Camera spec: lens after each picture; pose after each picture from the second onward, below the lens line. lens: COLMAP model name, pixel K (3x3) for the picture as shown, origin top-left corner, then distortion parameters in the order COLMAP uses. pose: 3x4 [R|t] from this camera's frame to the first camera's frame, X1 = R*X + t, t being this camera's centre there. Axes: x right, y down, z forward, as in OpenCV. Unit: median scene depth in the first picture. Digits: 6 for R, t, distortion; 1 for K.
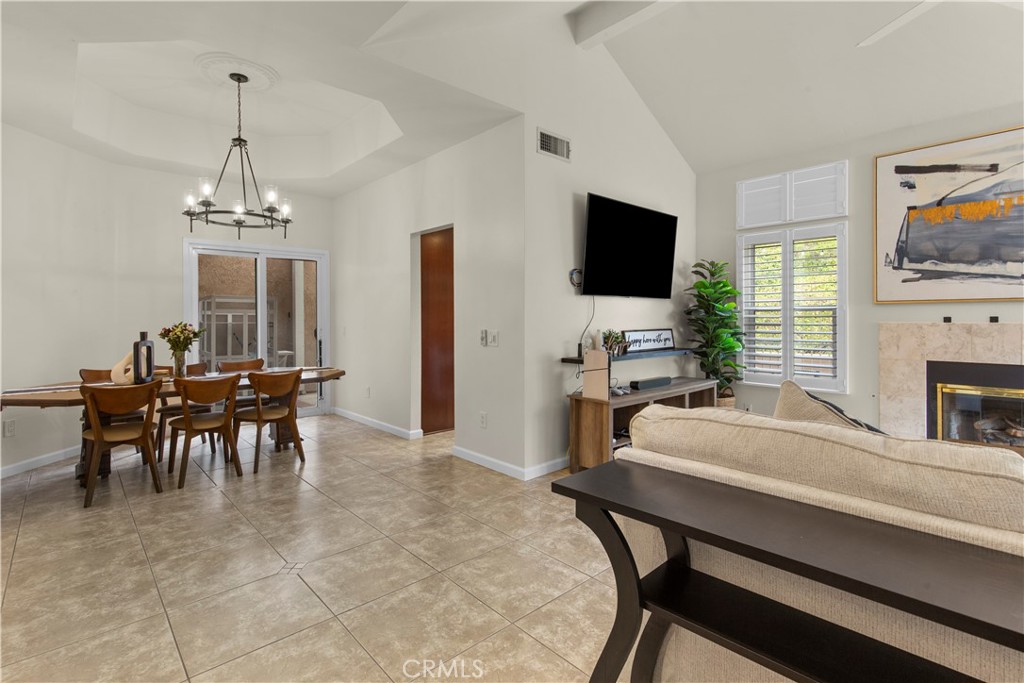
lens RADIAL K [[485.5, 0, 496.1], [0, 485.5, 319.1], [0, 0, 1]] dist [0.006137, 0.001433]
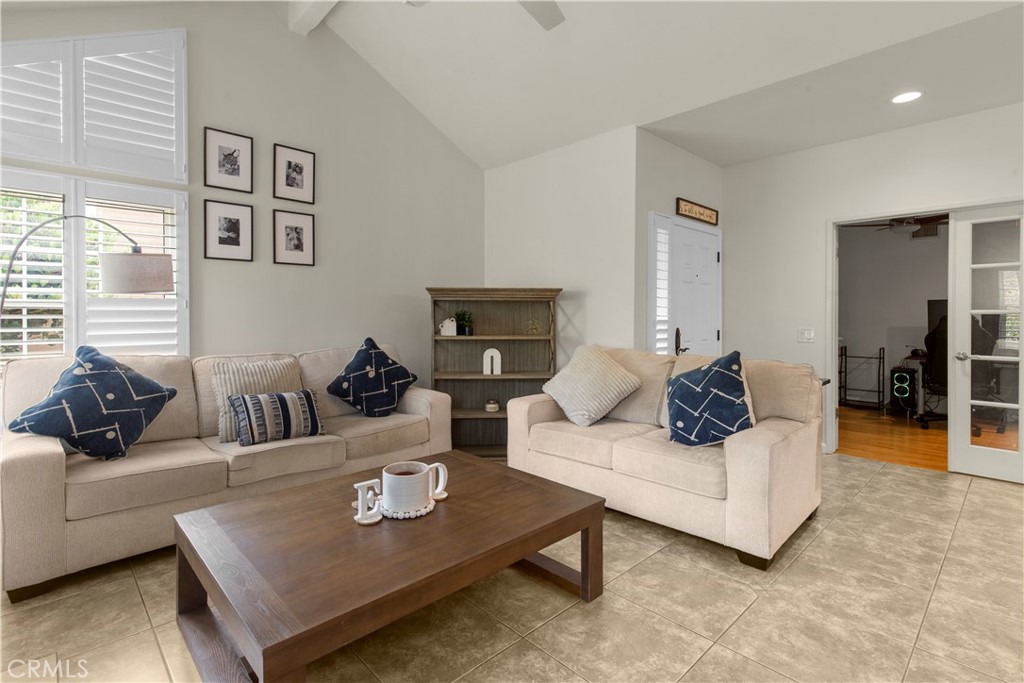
lens RADIAL K [[485.5, 0, 508.1], [0, 485.5, 315.8], [0, 0, 1]] dist [0.006137, 0.001433]
pose [[-0.999699, 0.000024, -0.024535, 0.597685], [-0.000142, 0.999977, 0.006728, -0.009910], [0.024535, 0.006729, -0.999676, 1.105656]]
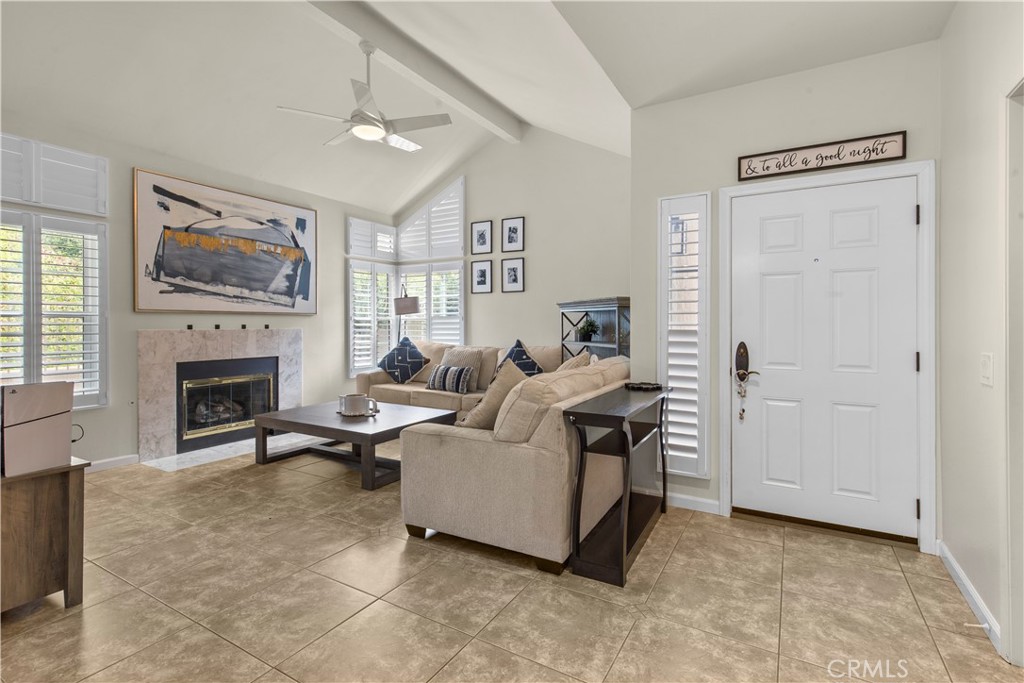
lens RADIAL K [[485.5, 0, 502.3], [0, 485.5, 323.9], [0, 0, 1]] dist [0.006137, 0.001433]
pose [[-0.298994, 0.003824, 0.954247, -0.449334], [0.002570, 0.999992, -0.003202, -0.001012], [-0.954251, 0.001495, -0.299002, 0.604349]]
